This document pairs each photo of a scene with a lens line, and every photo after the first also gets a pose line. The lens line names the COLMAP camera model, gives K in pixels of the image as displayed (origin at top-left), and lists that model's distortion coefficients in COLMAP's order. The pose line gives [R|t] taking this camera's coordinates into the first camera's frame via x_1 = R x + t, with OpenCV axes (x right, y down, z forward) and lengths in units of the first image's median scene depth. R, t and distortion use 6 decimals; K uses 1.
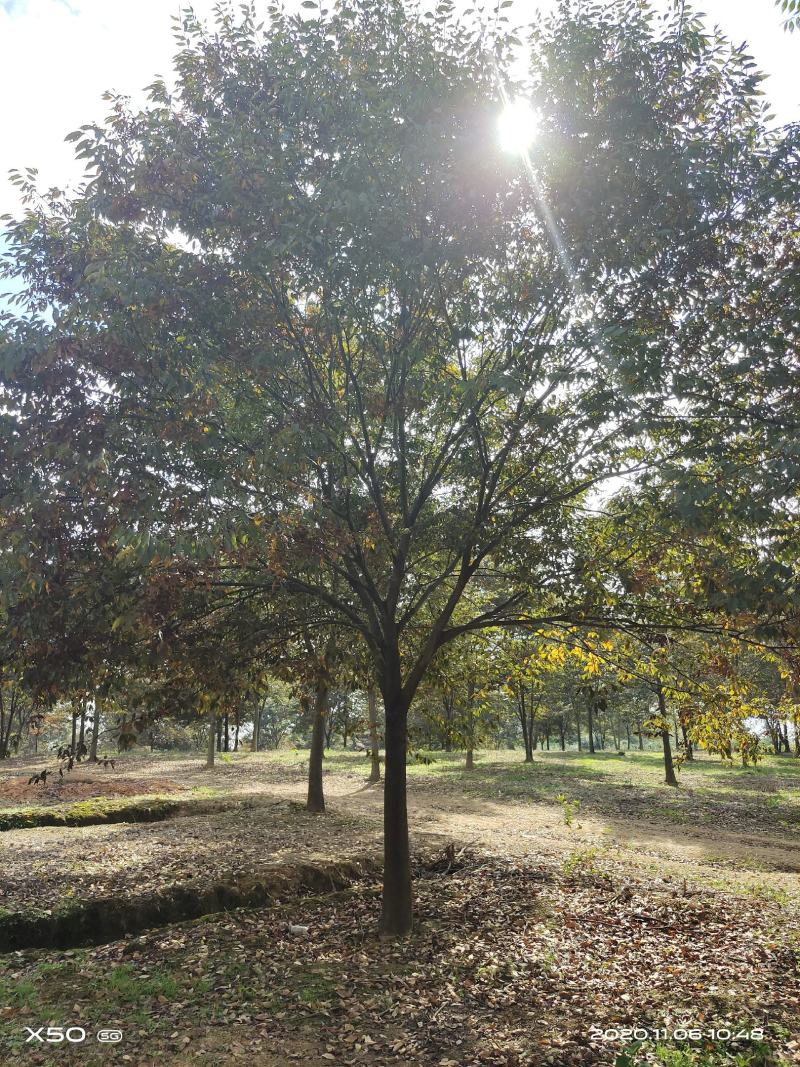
lens RADIAL K [[796.3, 0, 400.0], [0, 796.3, 533.5], [0, 0, 1]] dist [0.006589, -0.051703]
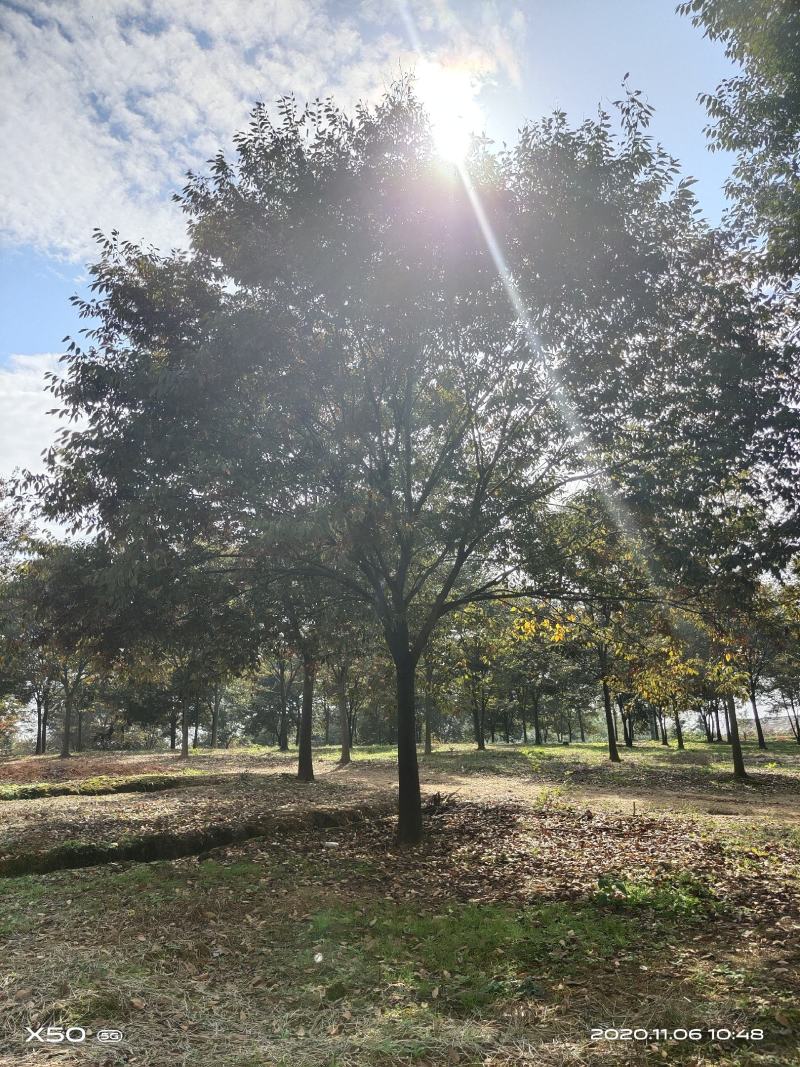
lens RADIAL K [[763.6, 0, 400.0], [0, 763.6, 533.5], [0, 0, 1]] dist [0.000246, 0.002109]
pose [[0.998246, -0.003950, 0.059063, -0.085410], [0.004206, 0.999982, -0.004203, 0.015848], [-0.059045, 0.004444, 0.998245, -0.196153]]
